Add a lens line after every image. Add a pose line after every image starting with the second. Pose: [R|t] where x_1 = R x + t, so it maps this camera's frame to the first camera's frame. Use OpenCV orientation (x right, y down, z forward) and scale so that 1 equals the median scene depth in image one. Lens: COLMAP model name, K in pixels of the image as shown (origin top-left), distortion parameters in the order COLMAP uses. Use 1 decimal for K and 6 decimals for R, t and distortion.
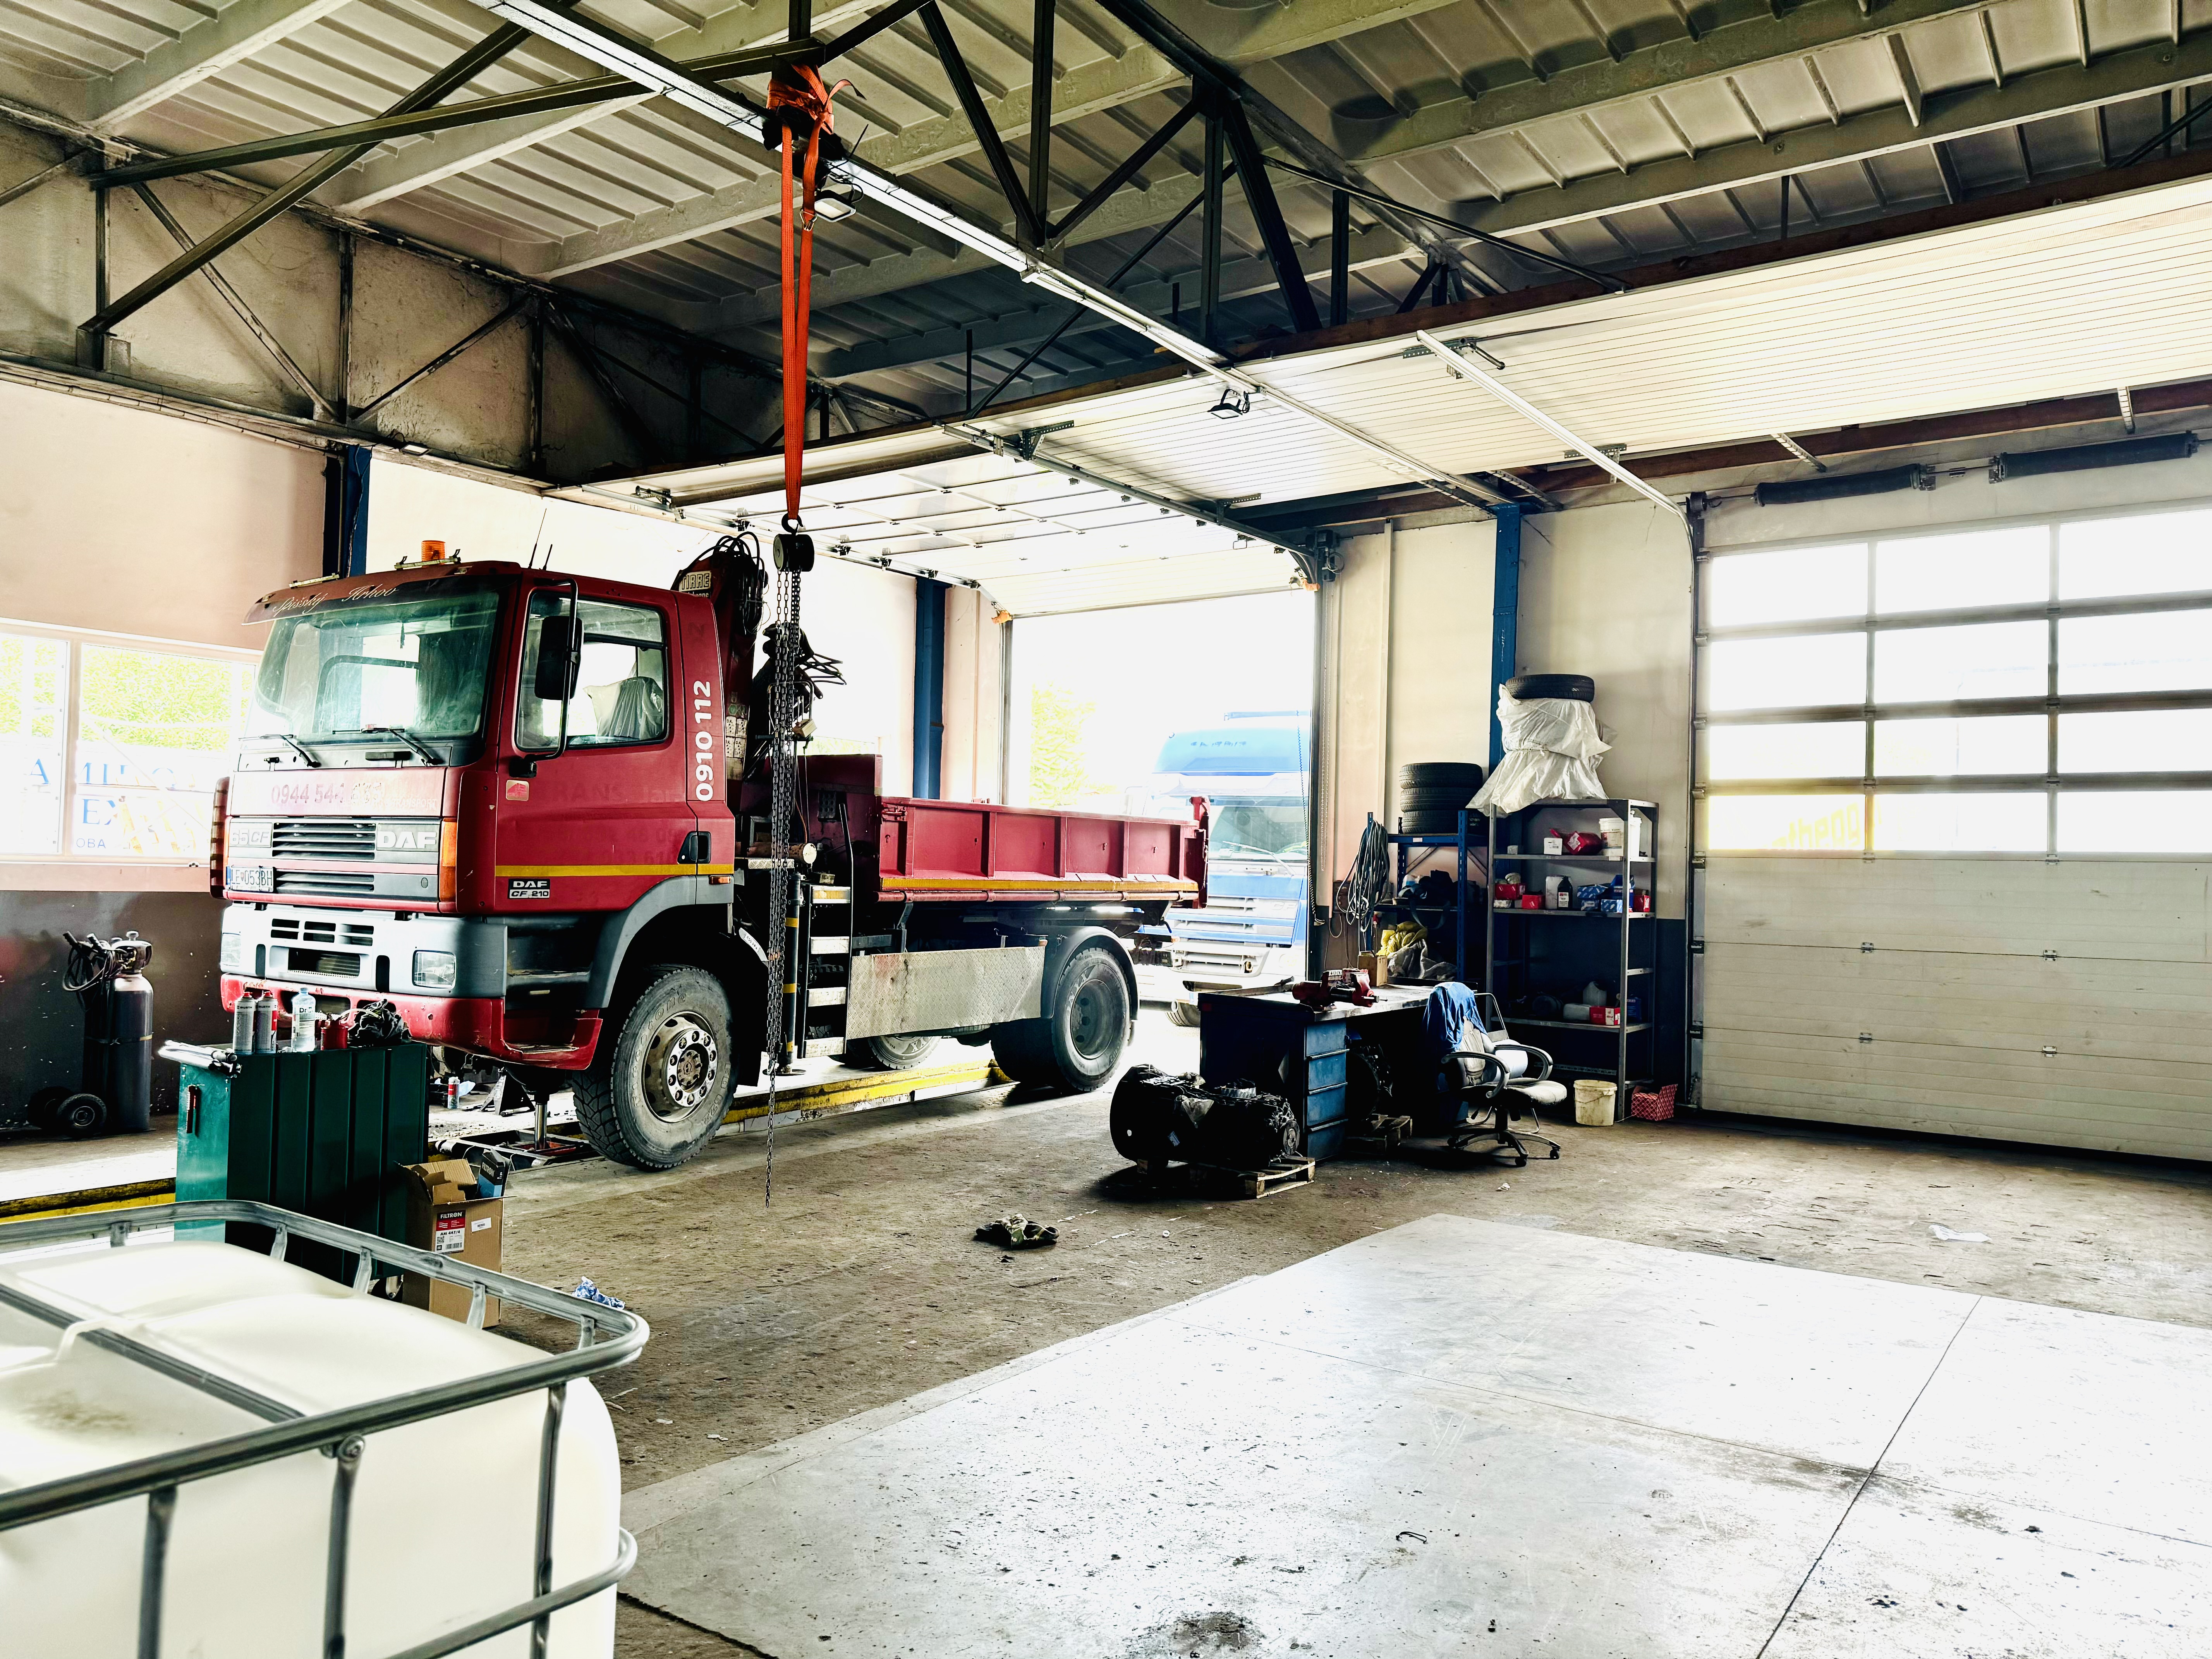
lens RADIAL K [[1587.3, 0, 1106.0], [0, 1587.3, 829.5], [0, 0, 1]] dist [0.006078, -0.043857]
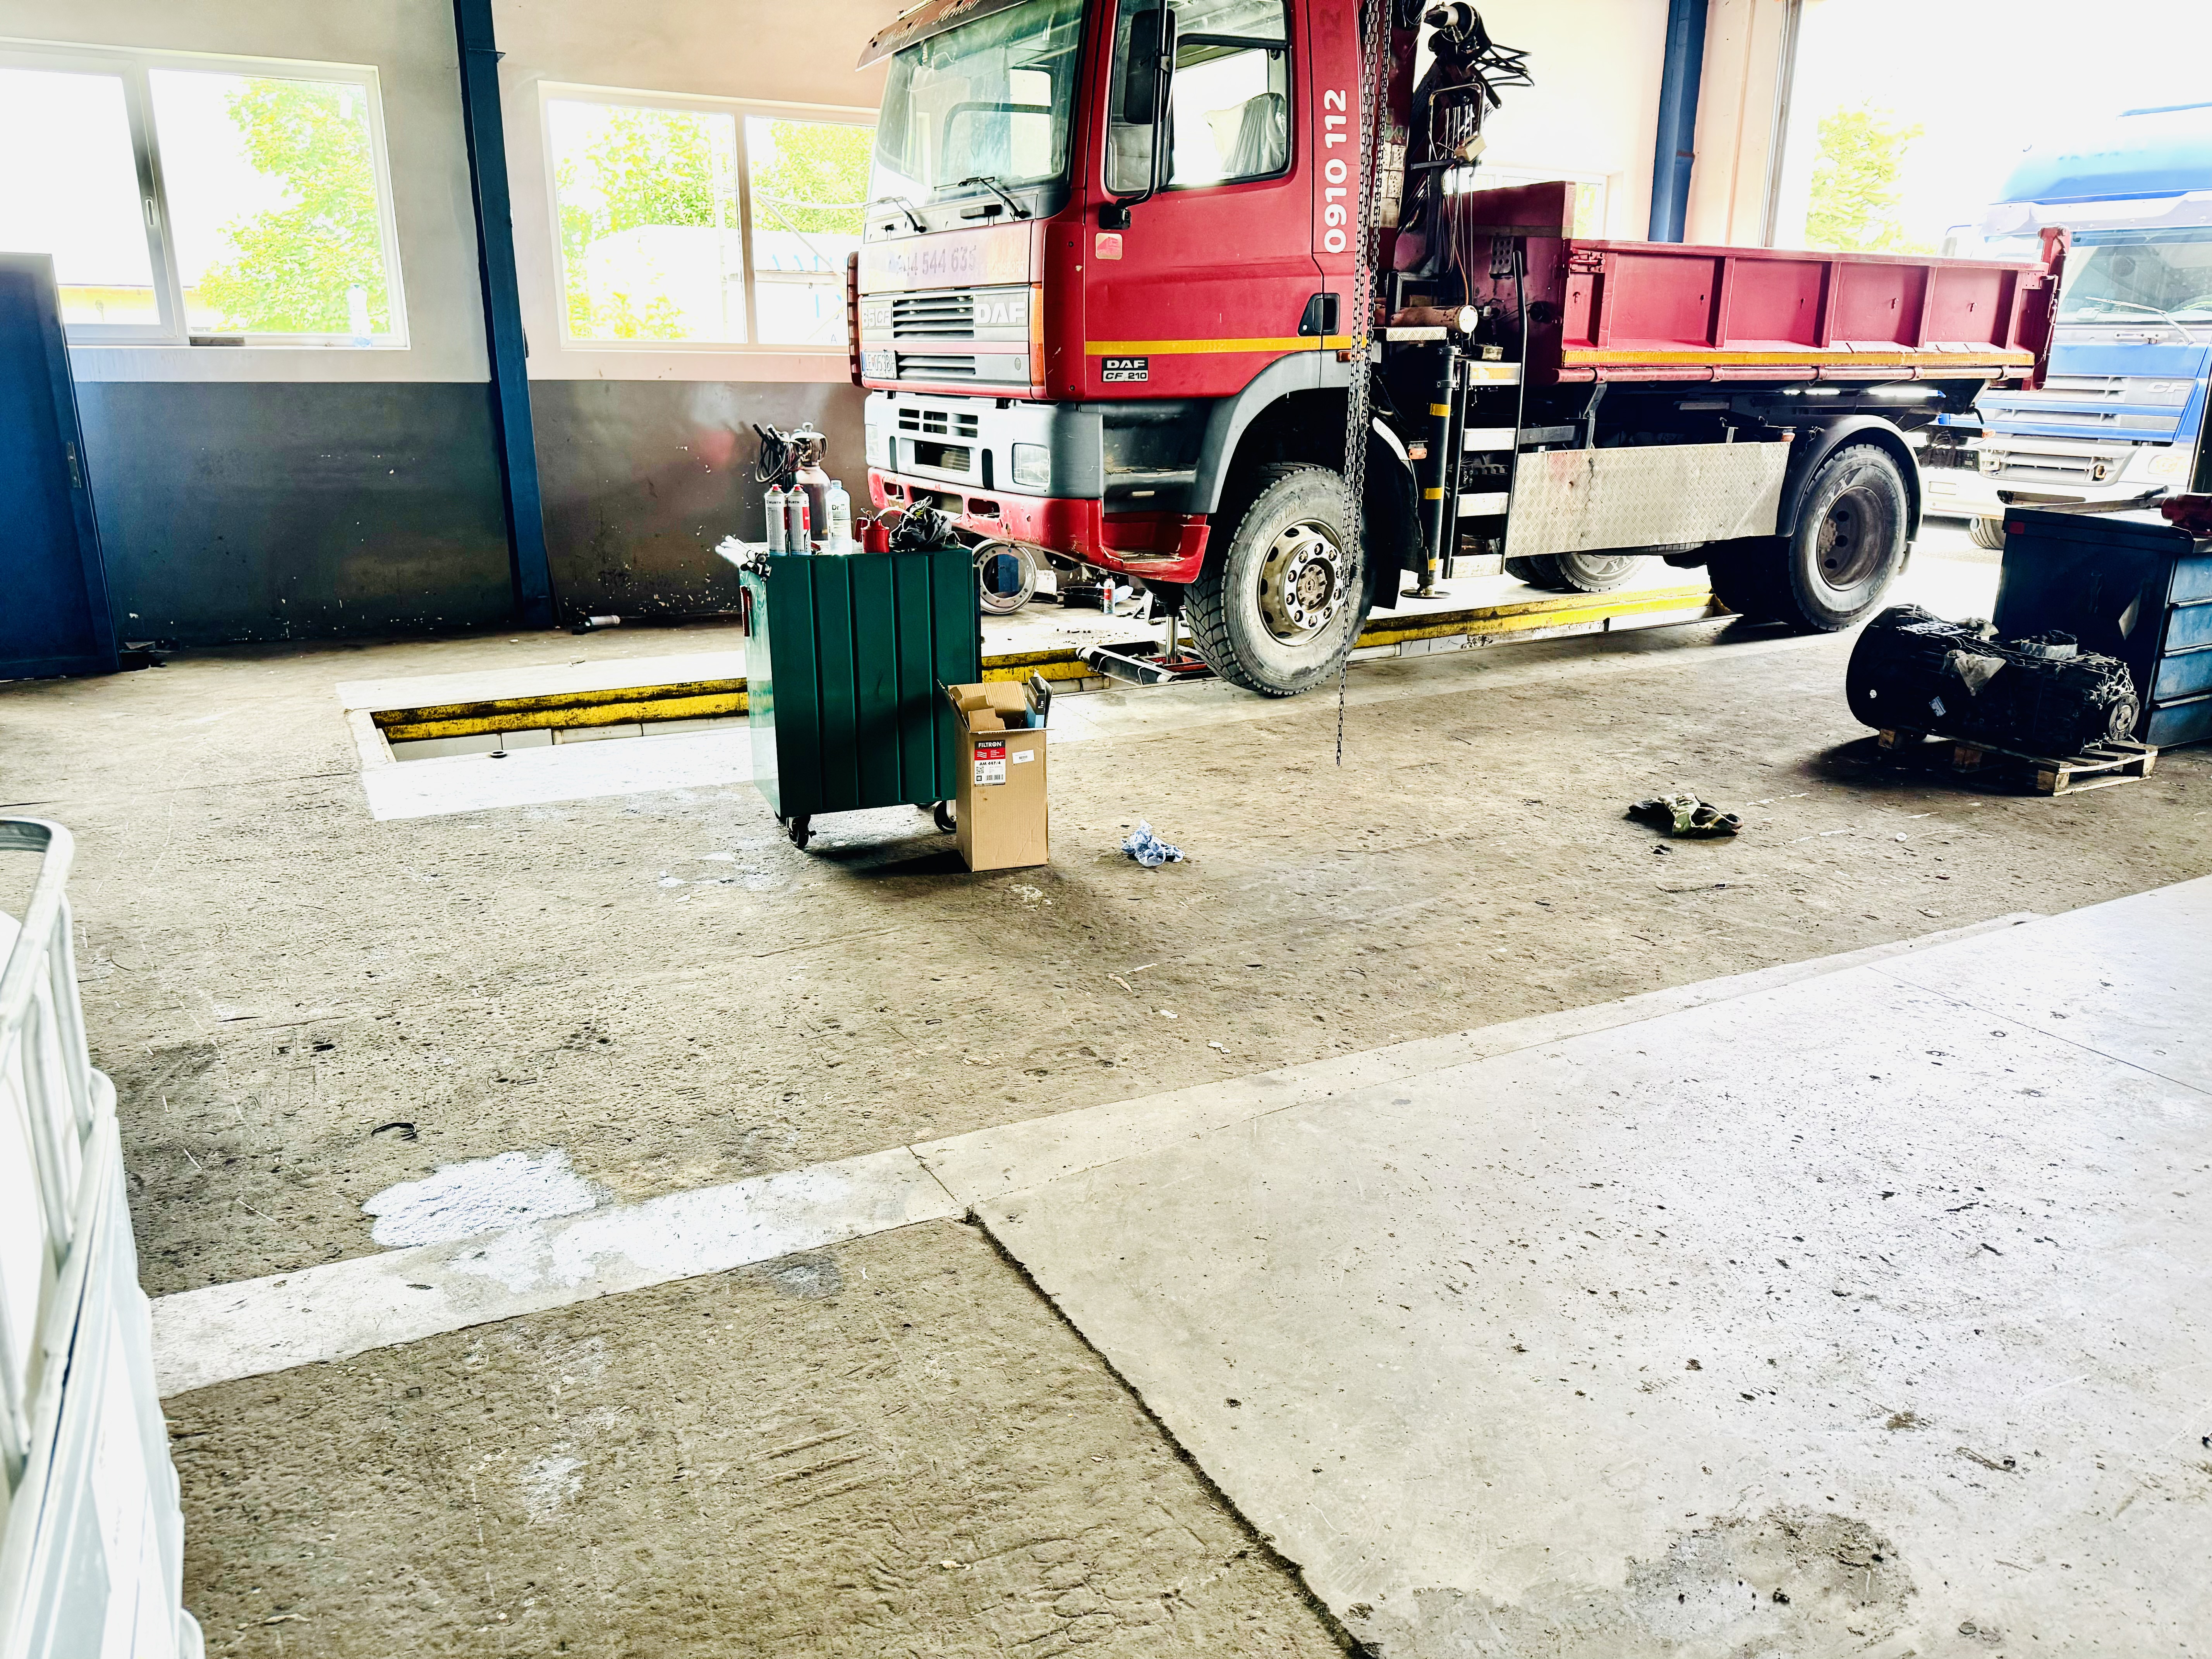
lens RADIAL K [[1530.8, 0, 1106.0], [0, 1530.8, 829.5], [0, 0, 1]] dist [0.116353, -0.160244]
pose [[0.891282, 0.116643, -0.438190, 0.023943], [0.024483, 0.952560, 0.303364, 0.018939], [0.452787, -0.281111, 0.846144, 0.198371]]
